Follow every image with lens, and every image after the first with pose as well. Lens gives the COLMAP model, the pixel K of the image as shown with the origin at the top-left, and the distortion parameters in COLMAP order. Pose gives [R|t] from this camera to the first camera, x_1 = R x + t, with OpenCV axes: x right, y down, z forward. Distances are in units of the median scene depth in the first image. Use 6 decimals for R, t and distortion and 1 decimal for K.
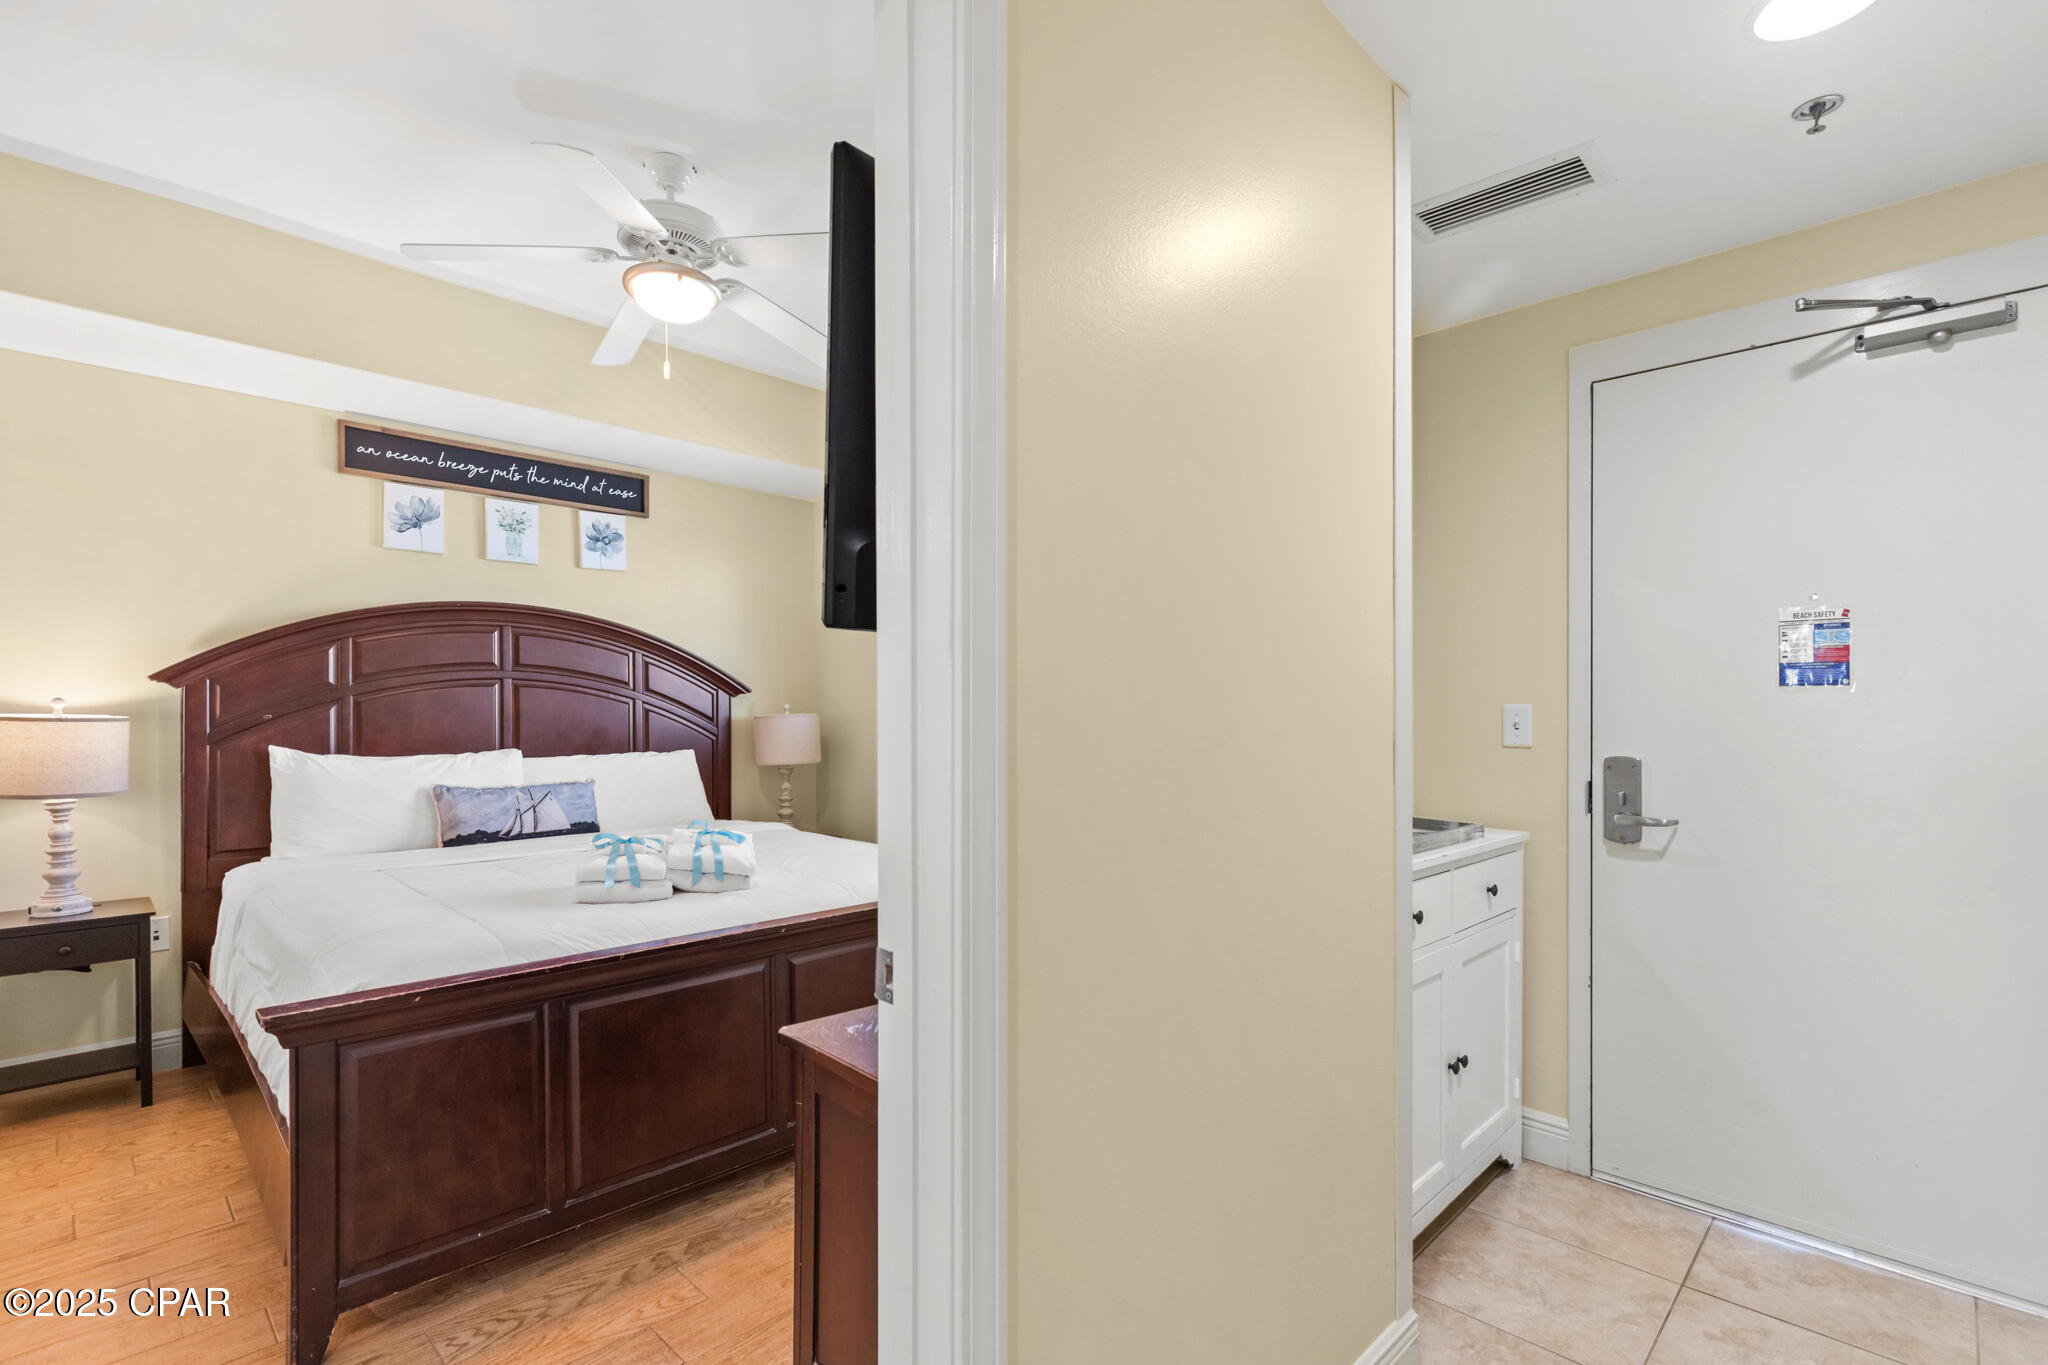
lens RADIAL K [[936.1, 0, 1009.7], [0, 936.1, 725.1], [0, 0, 1]] dist [0.008859, -0.000347]
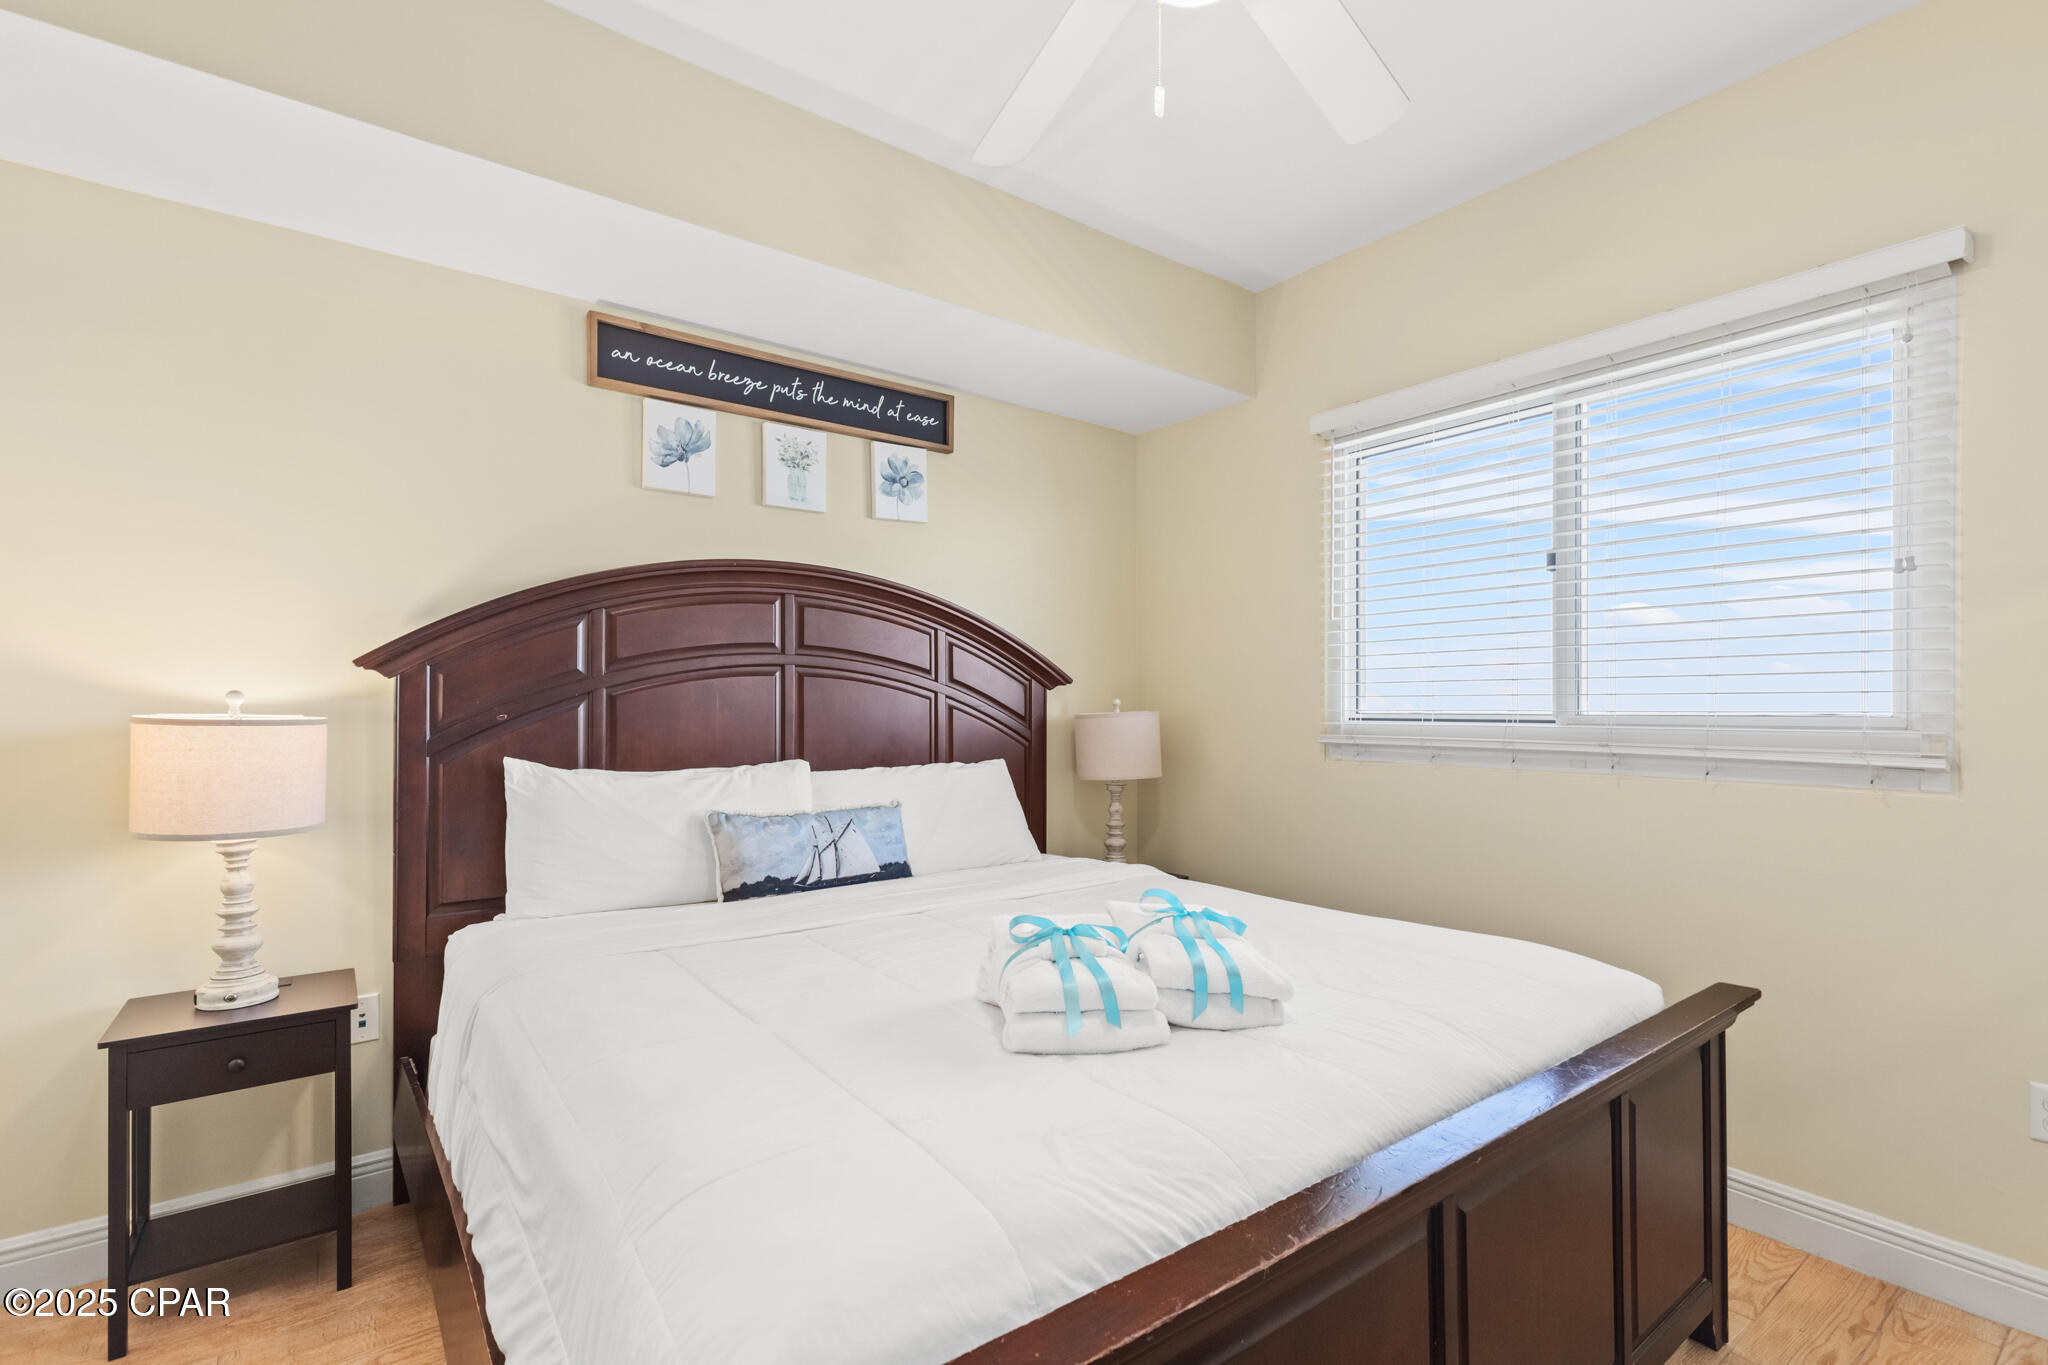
lens RADIAL K [[936.1, 0, 1020.1], [0, 936.1, 713.3], [0, 0, 1]] dist [0.008859, -0.000347]
pose [[0.989502, -0.001442, -0.144511, -0.272667], [0.000084, 0.999956, -0.009405, -0.004789], [0.144518, 0.009294, 0.989458, 0.322767]]
